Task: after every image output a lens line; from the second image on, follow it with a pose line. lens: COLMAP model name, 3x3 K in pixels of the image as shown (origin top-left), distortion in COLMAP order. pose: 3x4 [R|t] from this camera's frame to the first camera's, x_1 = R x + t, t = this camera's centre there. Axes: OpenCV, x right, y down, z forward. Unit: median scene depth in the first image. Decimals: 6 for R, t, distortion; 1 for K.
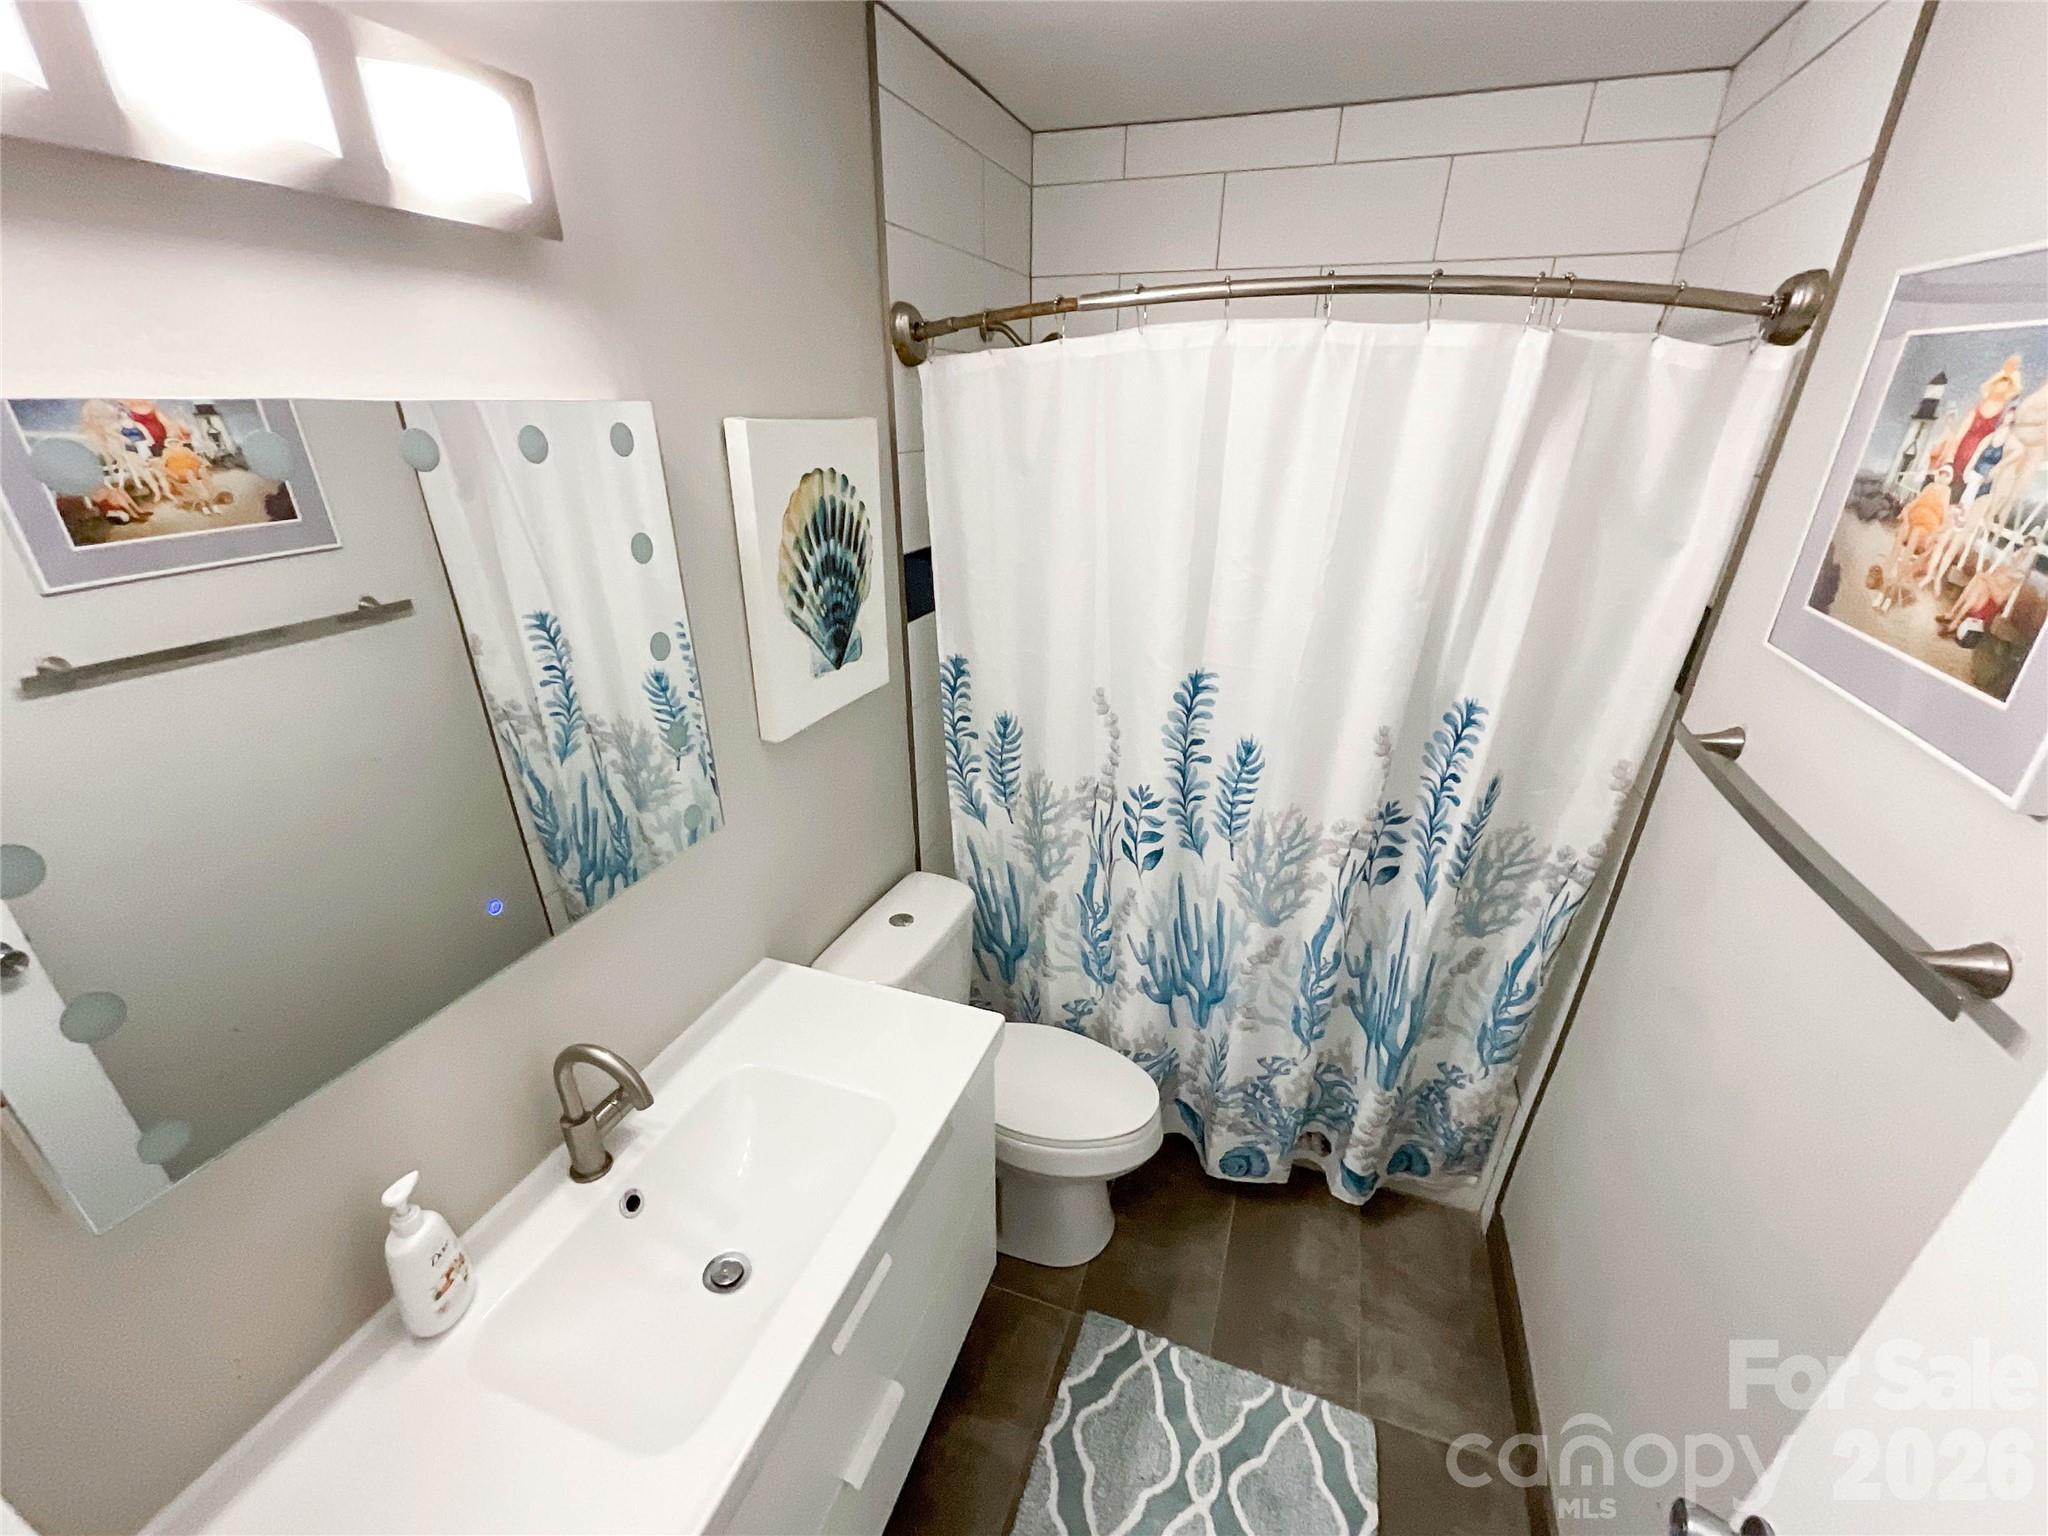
lens RADIAL K [[865.3, 0, 1014.9], [0, 865.3, 821.6], [0, 0, 1]] dist [0.001257, -0.000124]
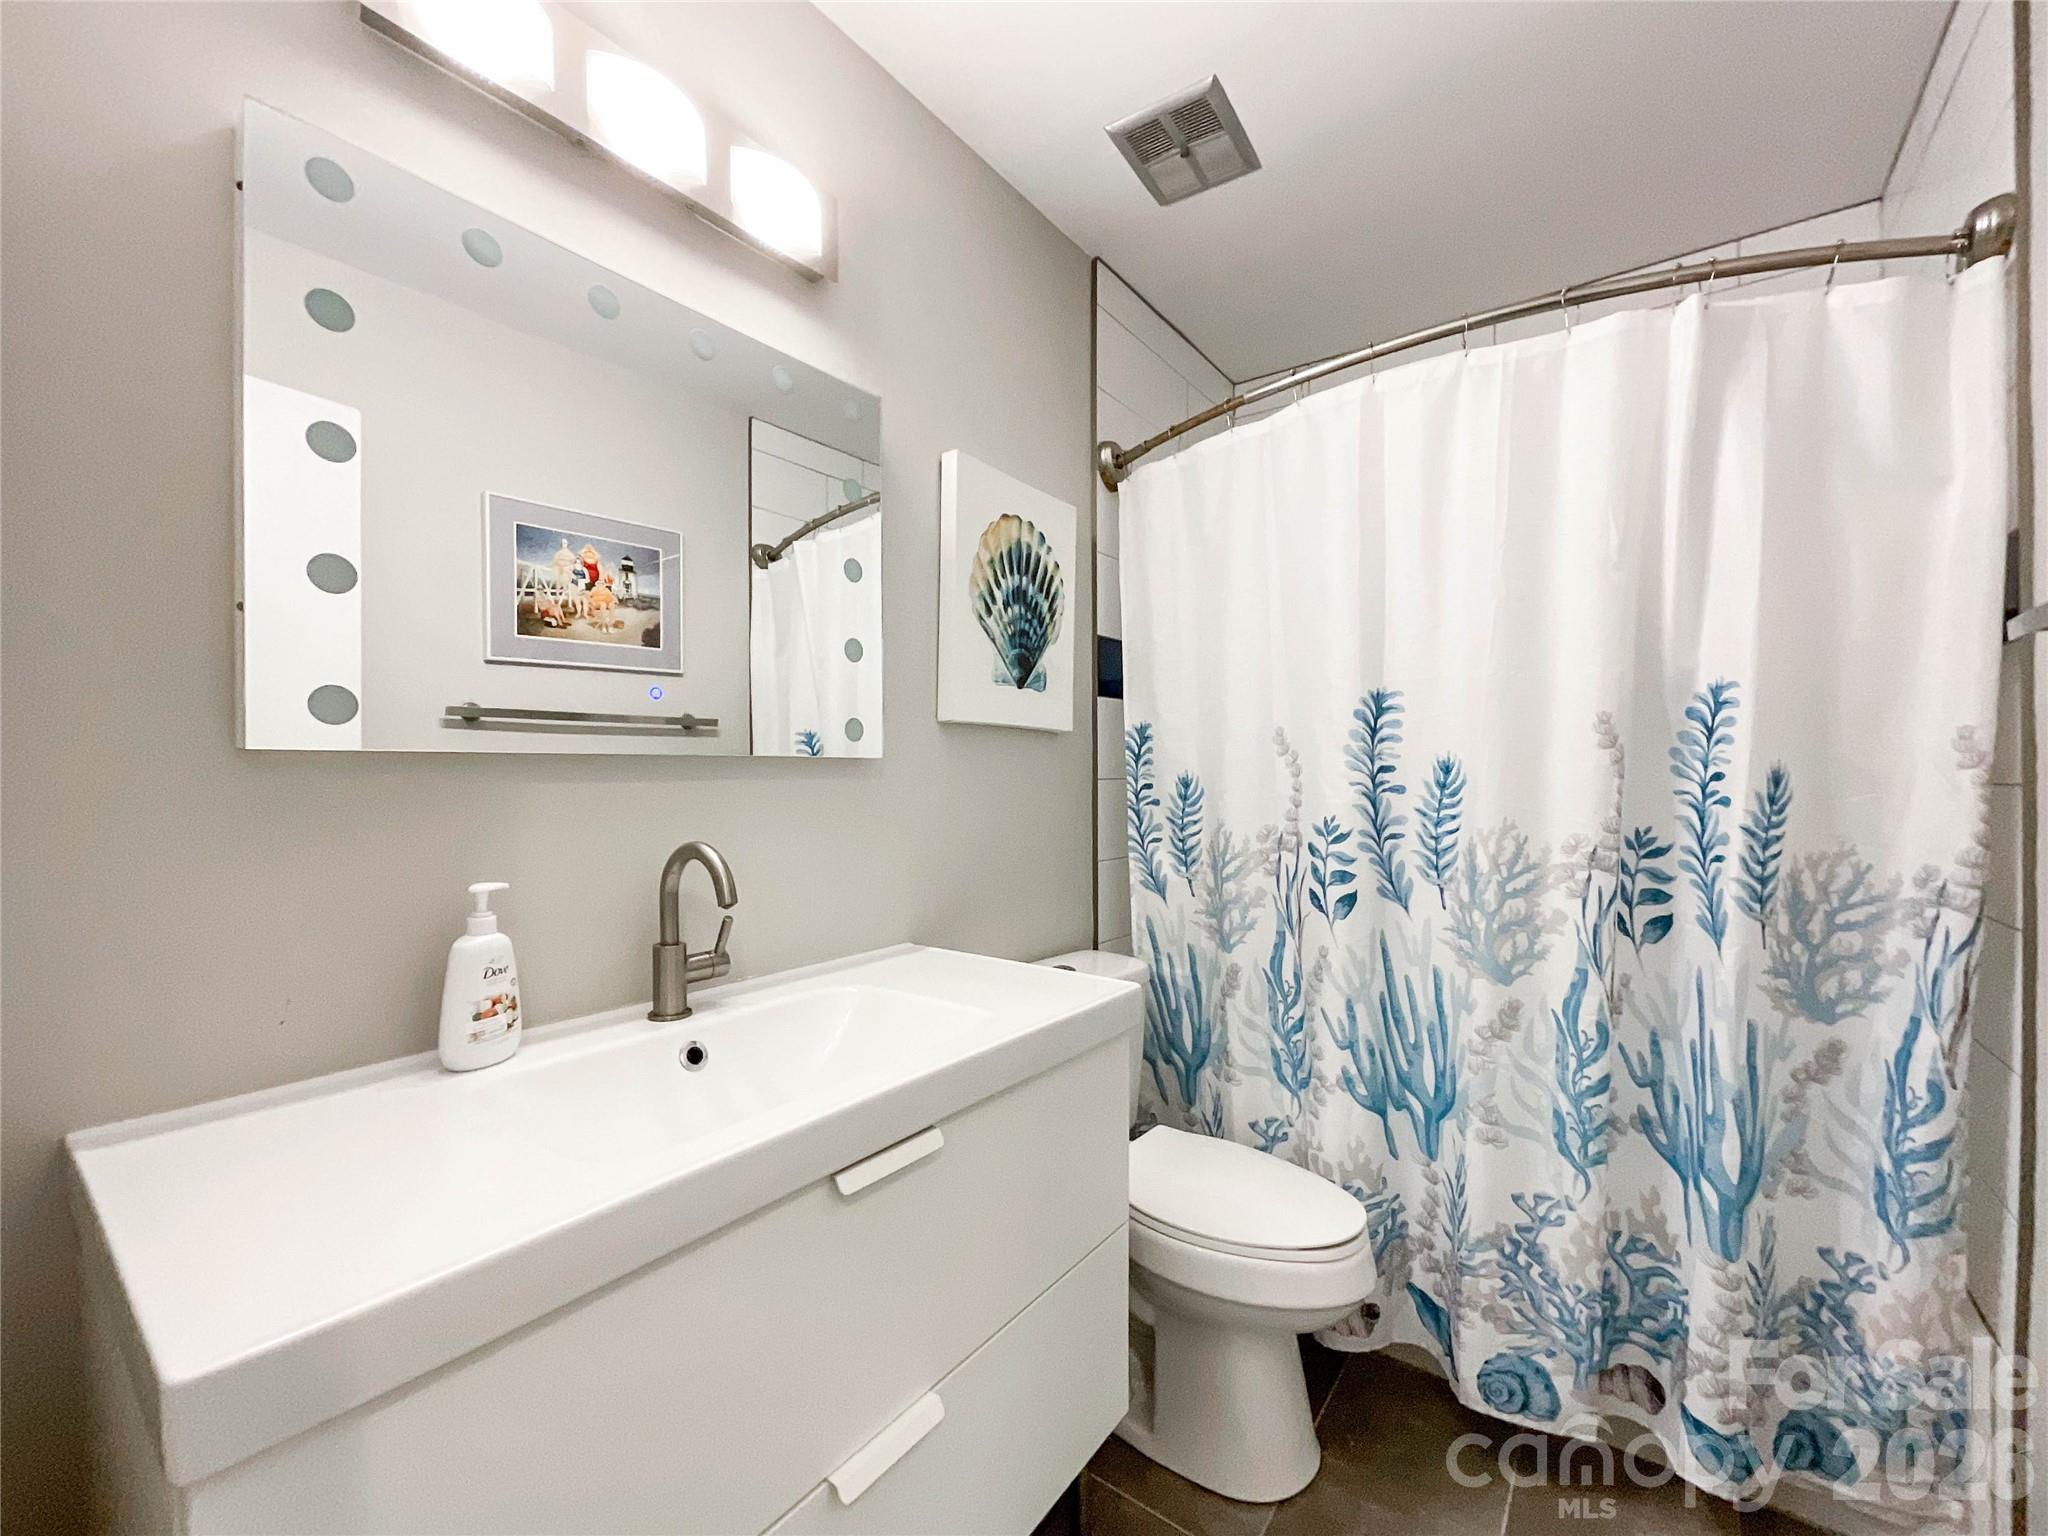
lens RADIAL K [[837.2, 0, 1024.0], [0, 837.2, 768.0], [0, 0, 1]] dist [-0.013627, 0.009471]
pose [[0.957196, -0.002300, -0.289430, 0.100579], [-0.126168, 0.896650, -0.424383, 0.343477], [0.260494, 0.442735, 0.857980, 0.136726]]
